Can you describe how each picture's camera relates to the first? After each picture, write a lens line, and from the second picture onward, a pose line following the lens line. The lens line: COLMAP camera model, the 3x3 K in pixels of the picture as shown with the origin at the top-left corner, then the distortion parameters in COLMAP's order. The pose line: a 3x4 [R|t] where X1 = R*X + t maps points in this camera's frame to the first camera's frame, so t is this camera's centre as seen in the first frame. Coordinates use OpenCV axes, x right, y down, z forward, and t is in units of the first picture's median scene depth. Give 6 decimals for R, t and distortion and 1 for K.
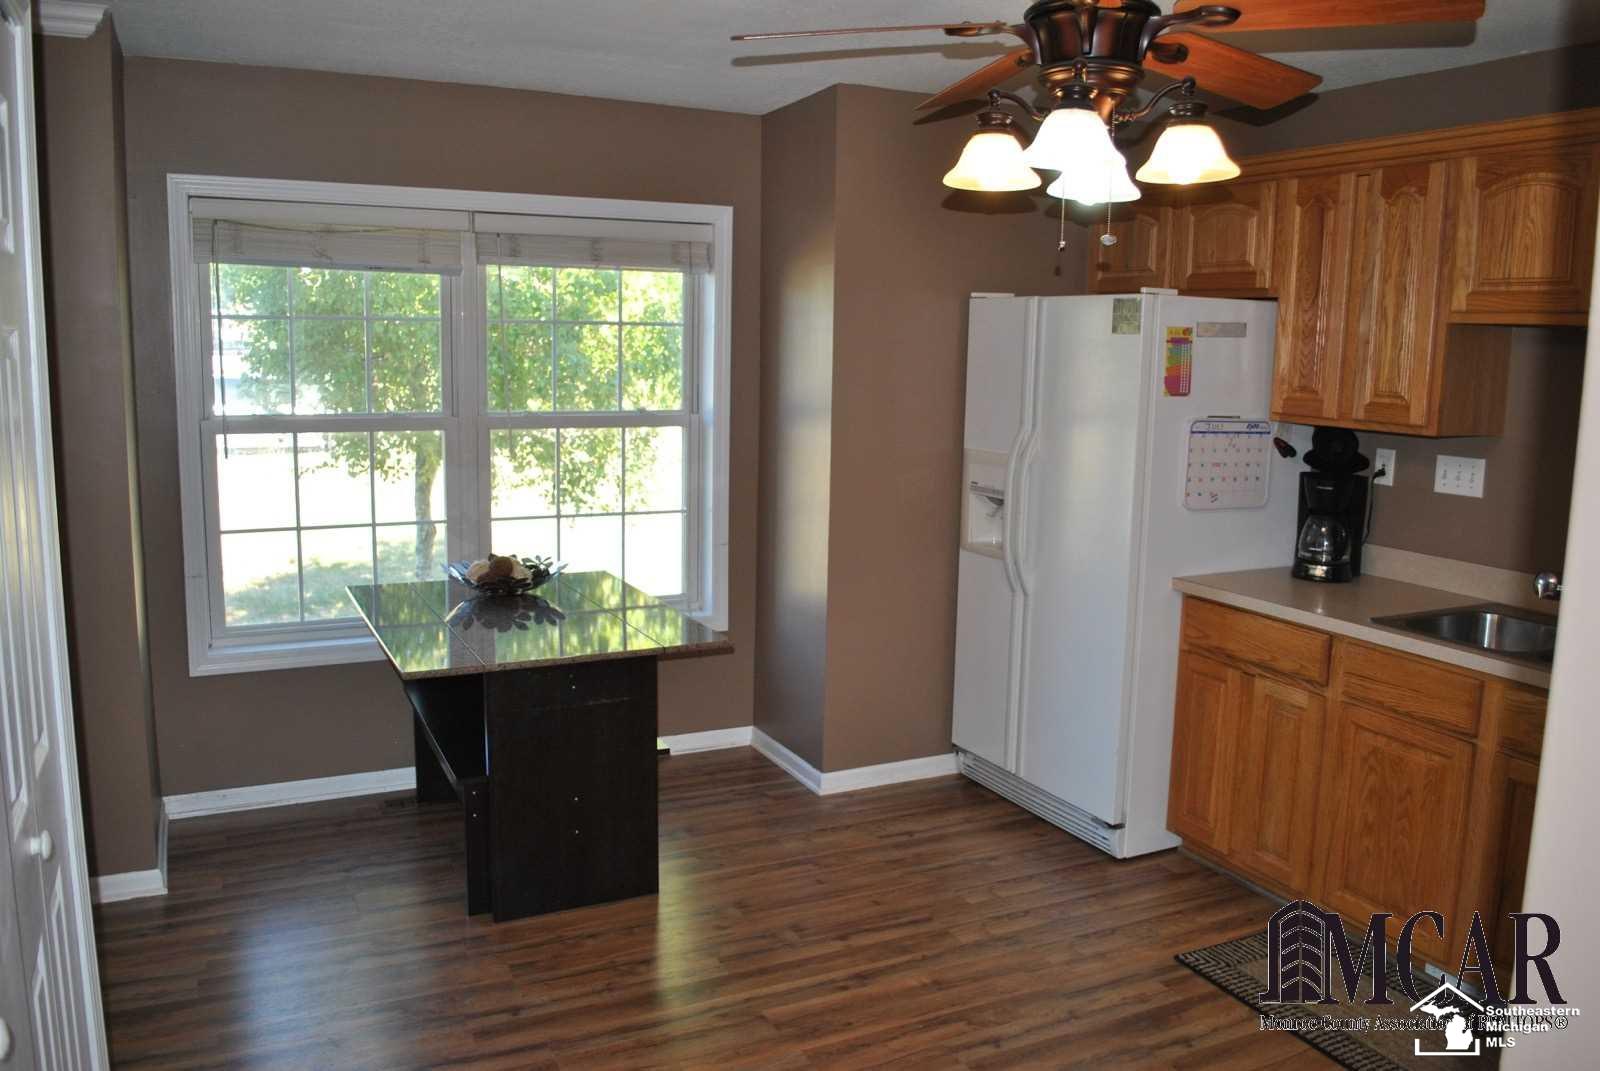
lens RADIAL K [[1262.7, 0, 805.5], [0, 1262.7, 533.2], [0, 0, 1]] dist [-0.084770, 0.000802]
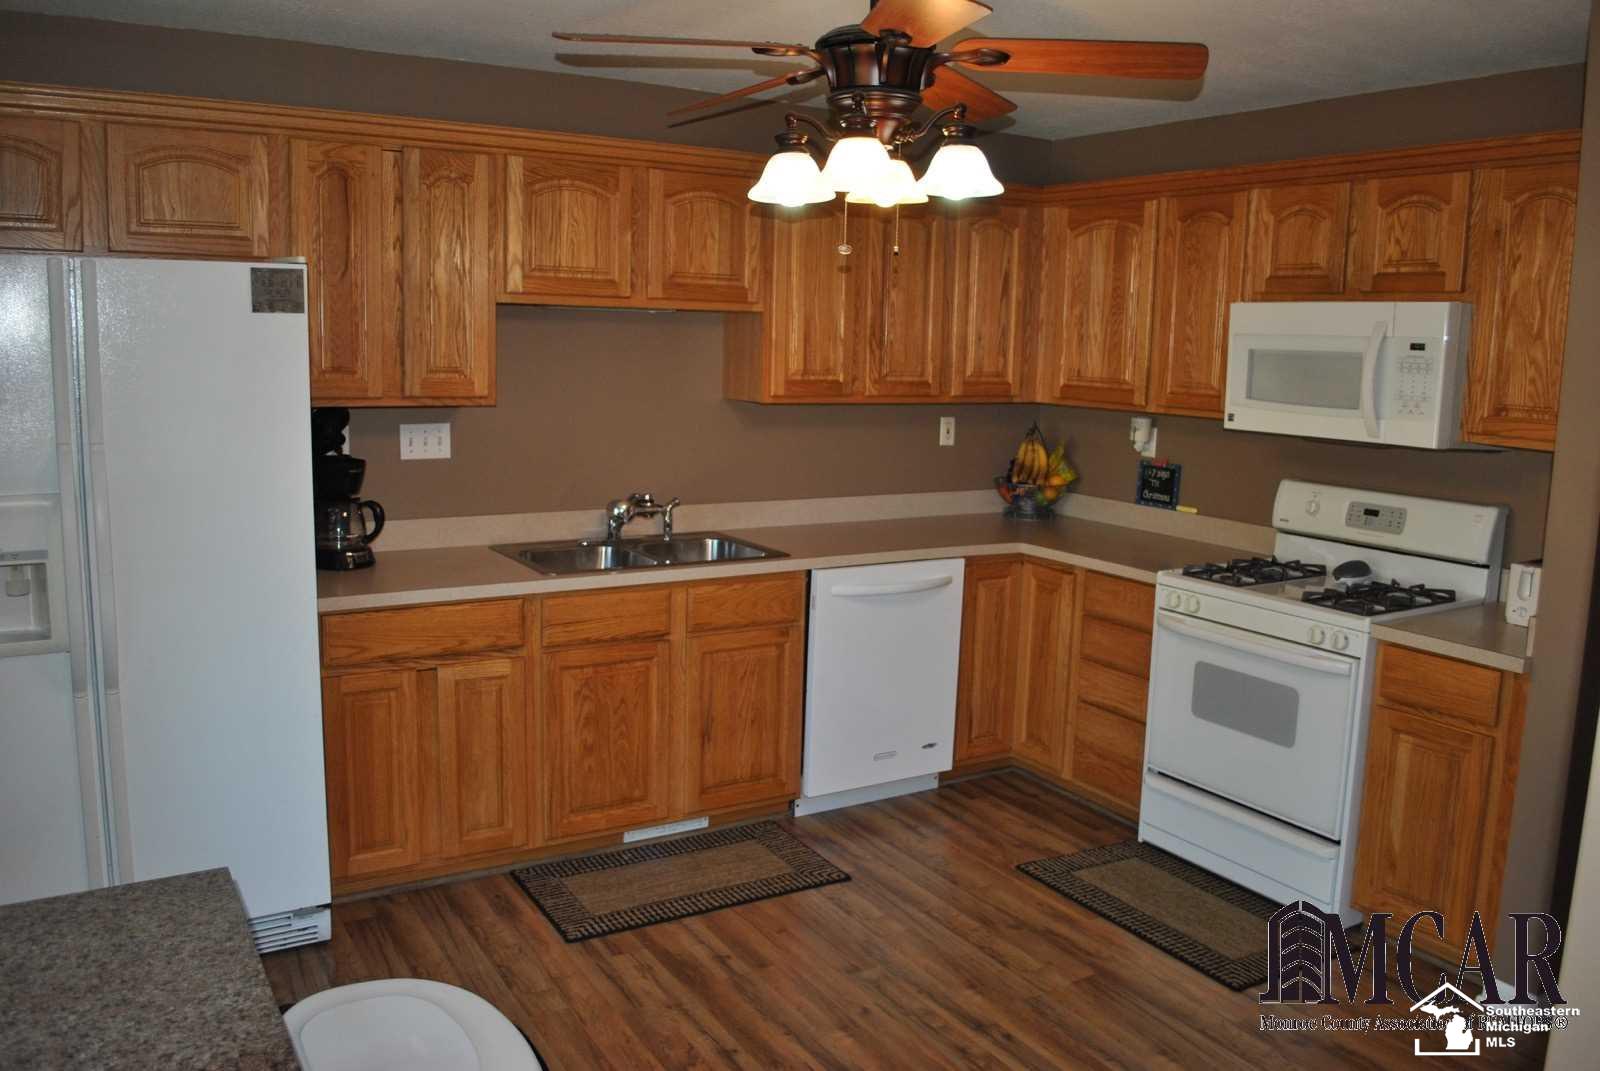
lens RADIAL K [[1262.7, 0, 804.7], [0, 1262.7, 535.0], [0, 0, 1]] dist [-0.084770, 0.000802]
pose [[-0.093126, -0.172963, 0.980516, -0.639195], [0.126527, 0.974755, 0.183964, -0.136774], [-0.987582, 0.141194, -0.068891, 0.820523]]
